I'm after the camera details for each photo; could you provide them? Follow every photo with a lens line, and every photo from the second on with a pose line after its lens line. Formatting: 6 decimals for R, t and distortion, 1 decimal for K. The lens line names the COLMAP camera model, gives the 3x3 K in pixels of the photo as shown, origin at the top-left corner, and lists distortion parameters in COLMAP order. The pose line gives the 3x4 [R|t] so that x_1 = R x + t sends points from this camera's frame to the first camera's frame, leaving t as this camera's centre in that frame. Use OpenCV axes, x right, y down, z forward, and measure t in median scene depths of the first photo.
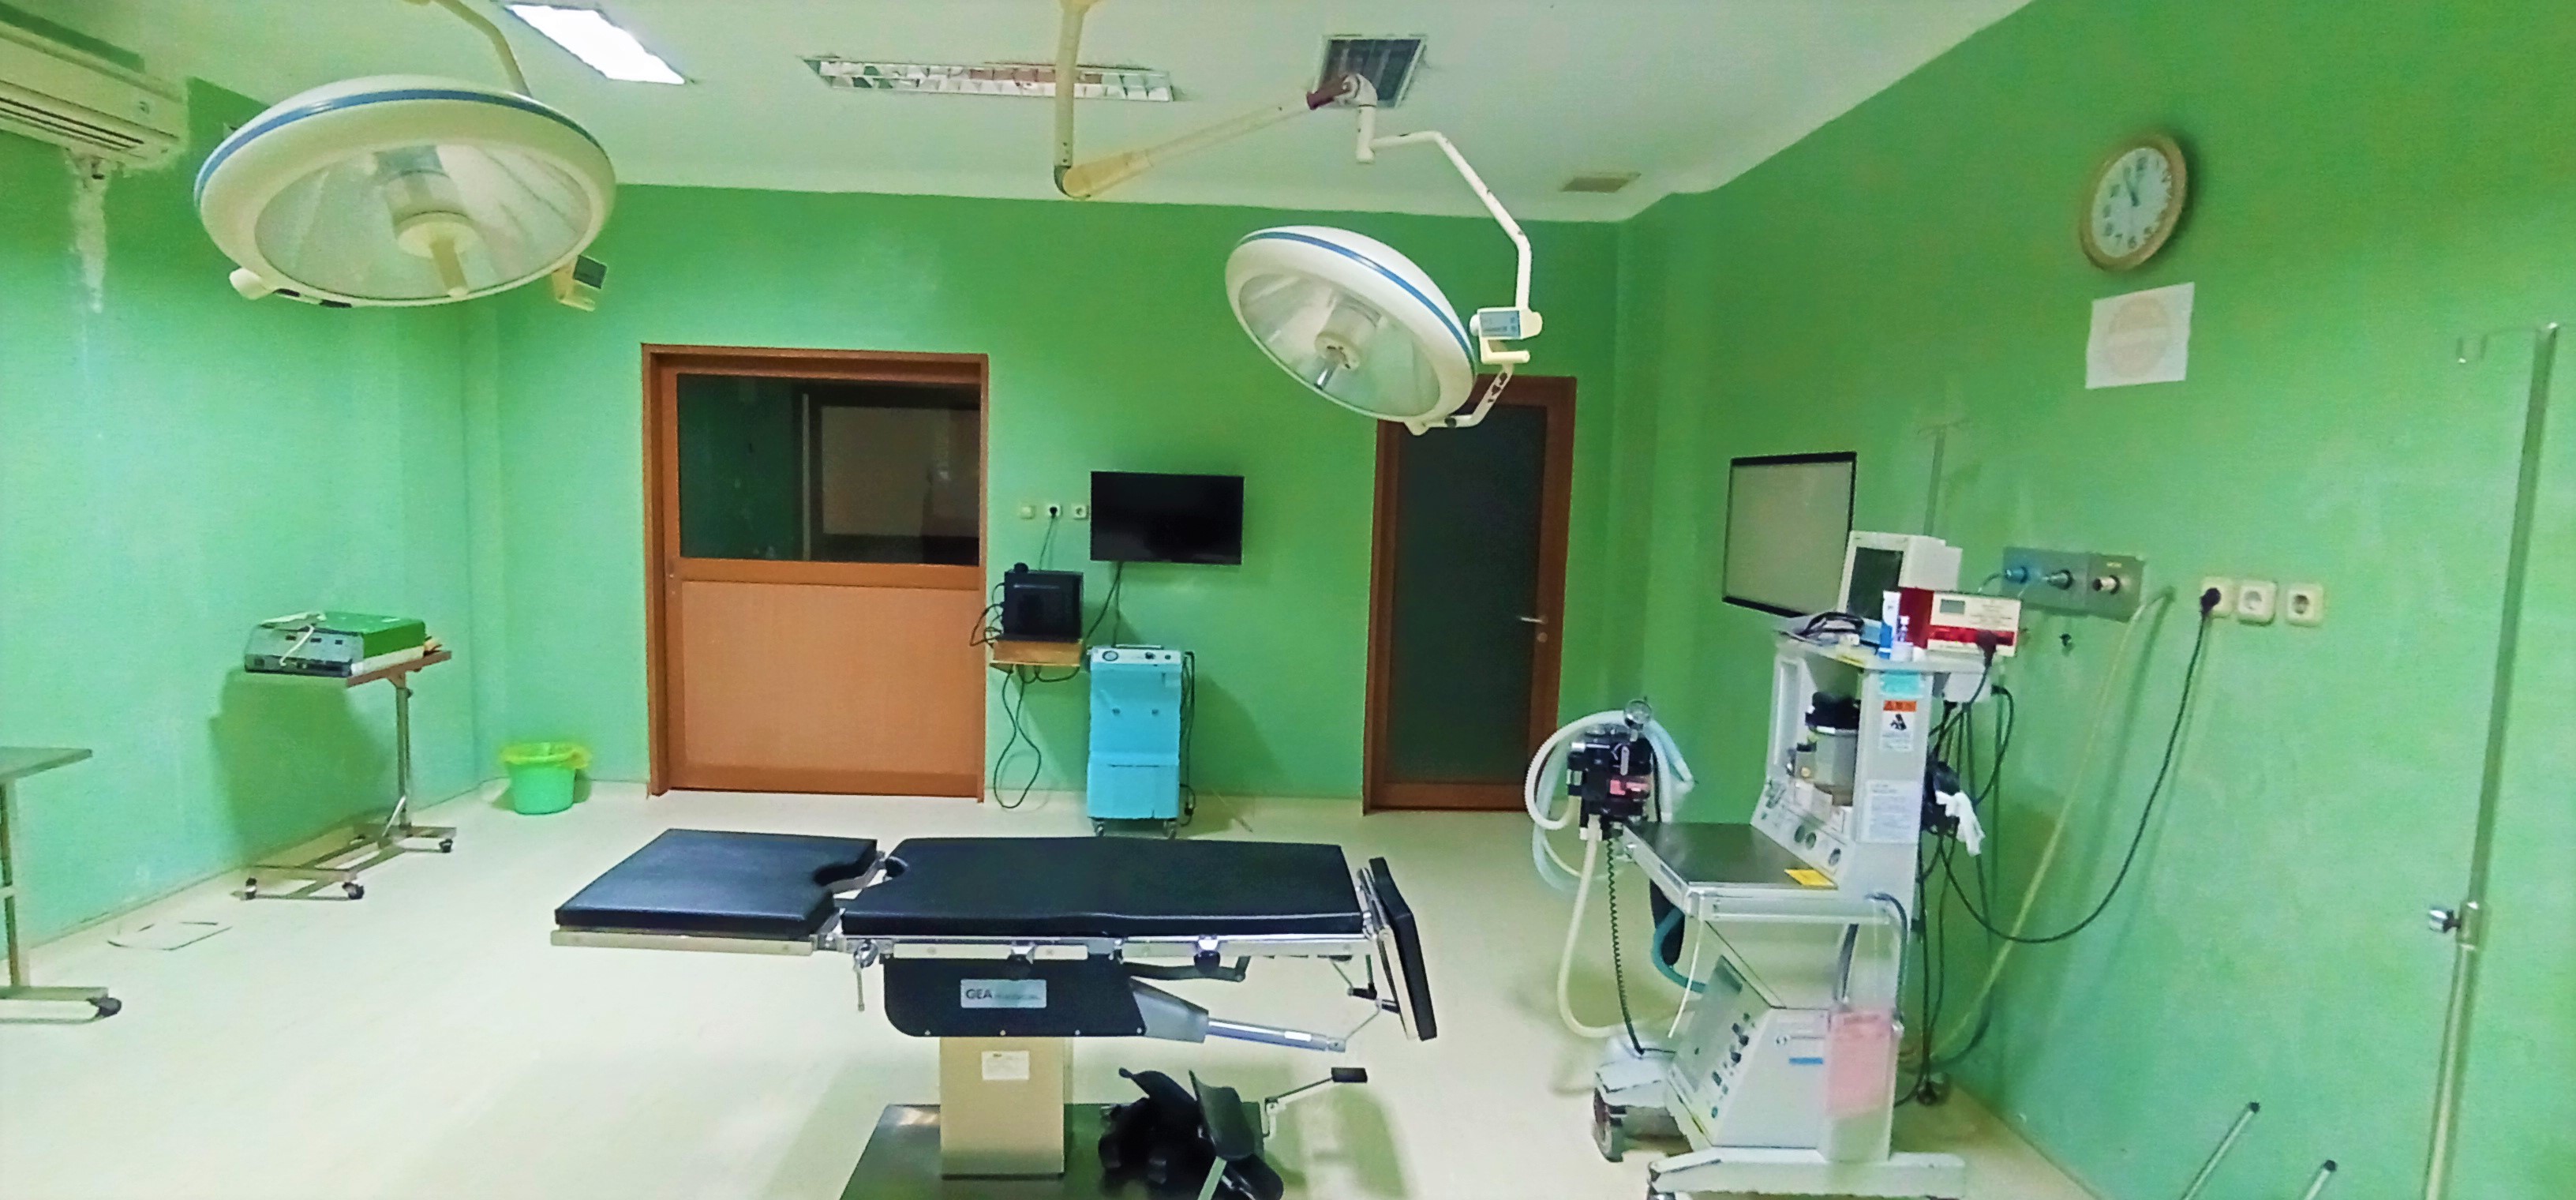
lens RADIAL K [[1194.1, 0, 1288.0], [0, 1194.1, 600.0], [0, 0, 1]] dist [-0.002267, 0.000176]
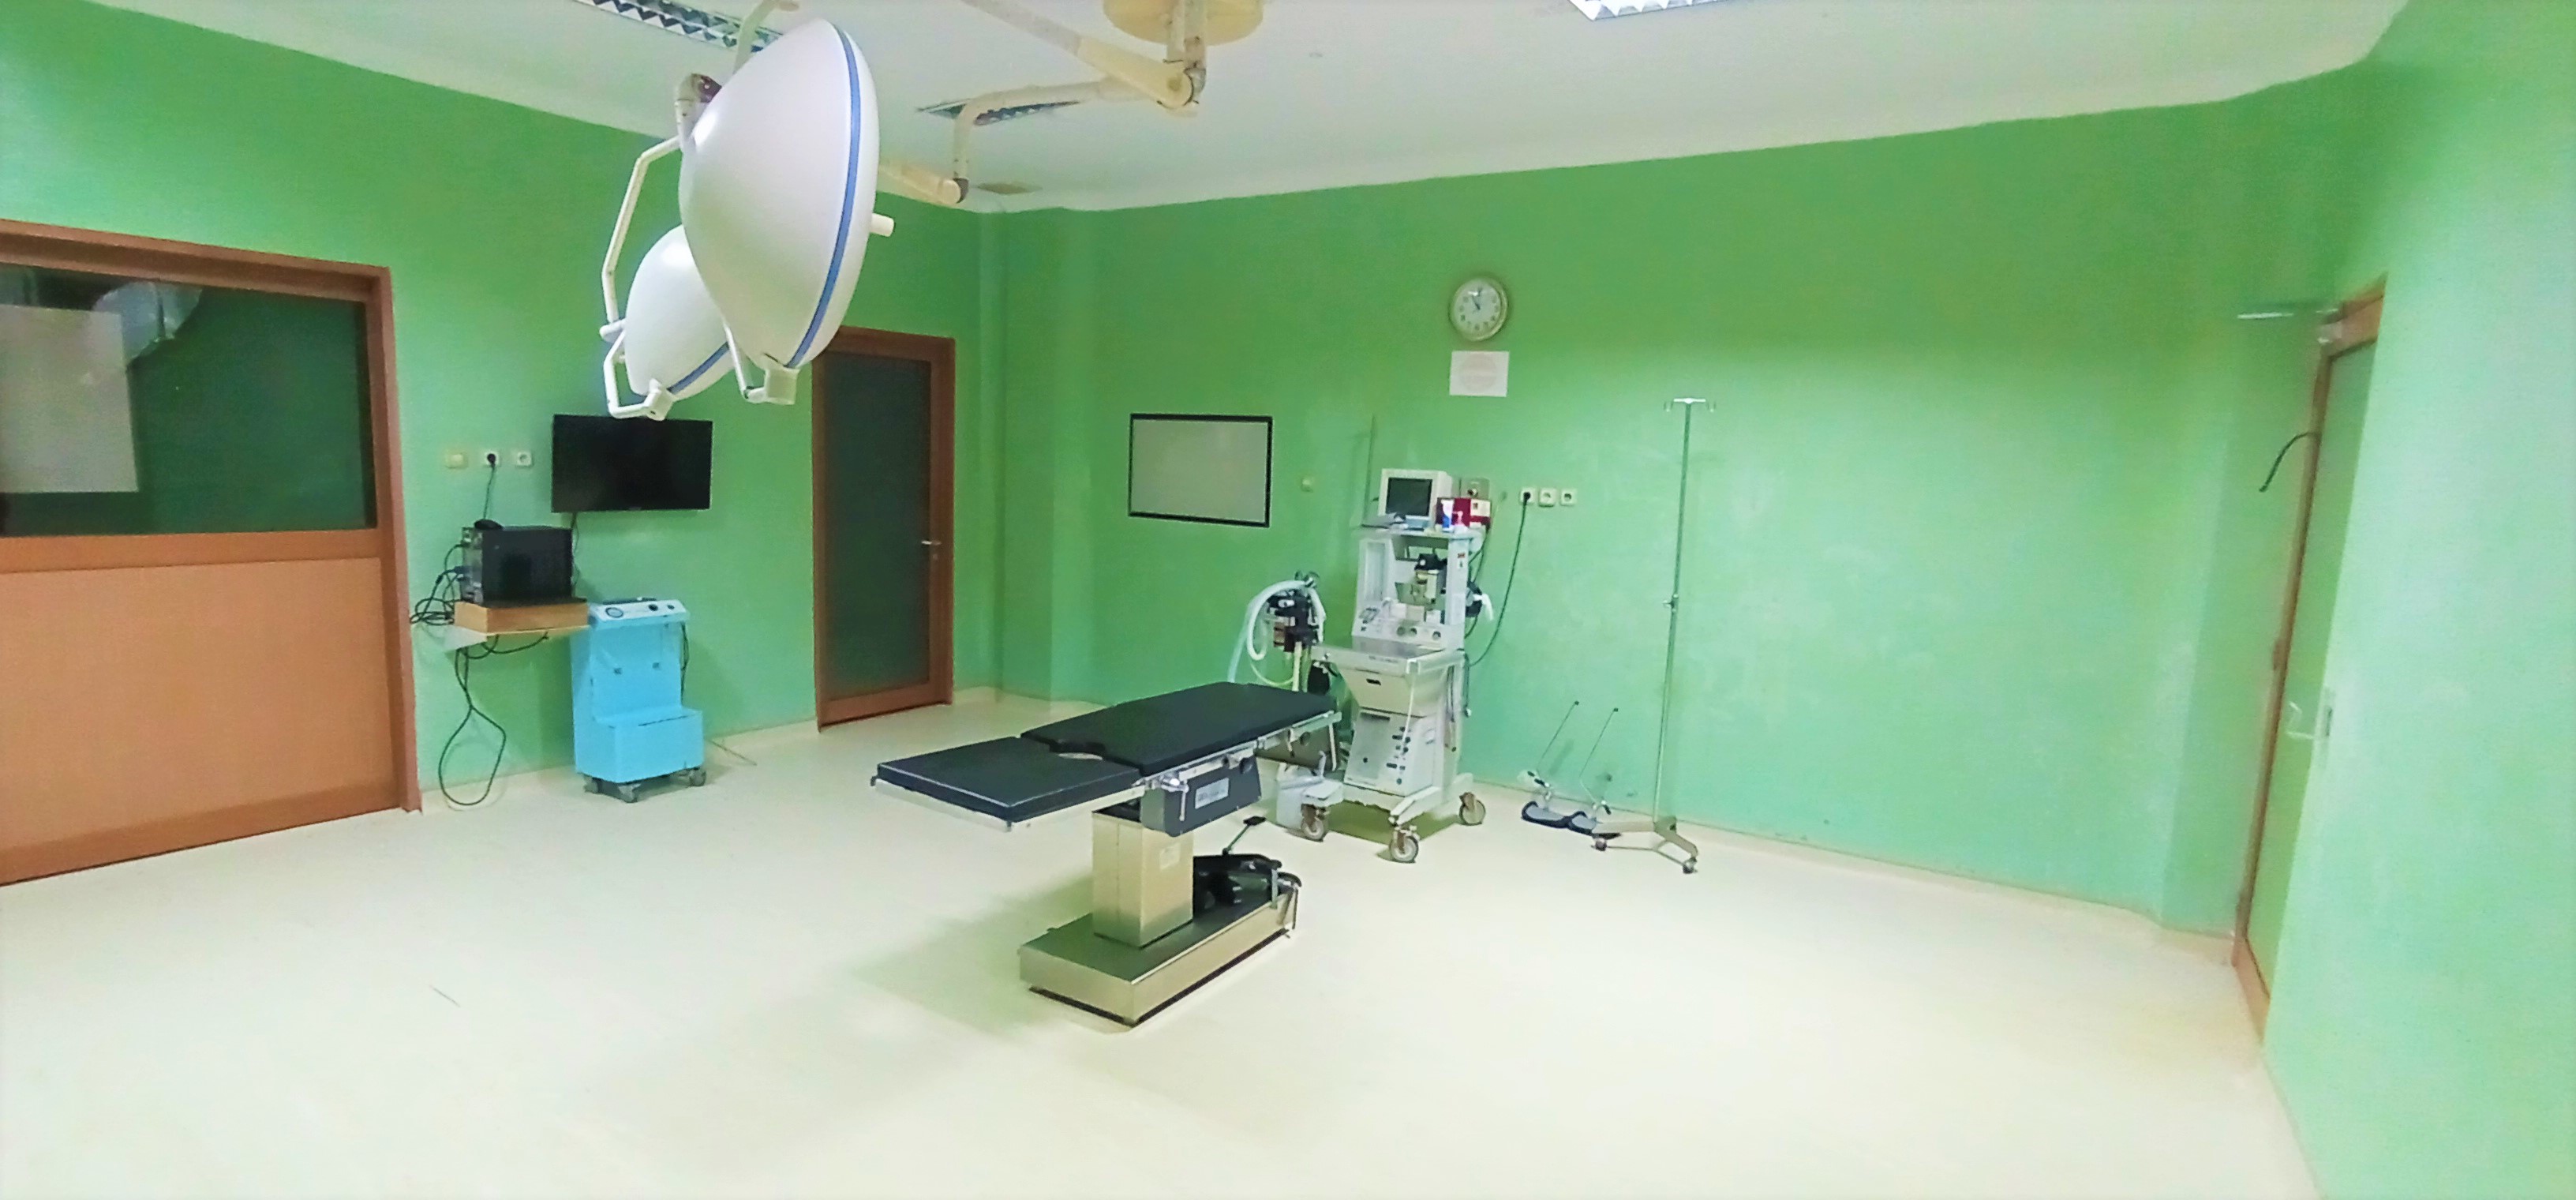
lens RADIAL K [[1194.1, 0, 1288.0], [0, 1194.1, 600.0], [0, 0, 1]] dist [-0.002267, 0.000176]
pose [[0.586933, -0.112683, 0.801756, -1.084474], [0.058313, 0.993579, 0.096954, -0.042581], [-0.807533, -0.010153, 0.589735, 0.027577]]
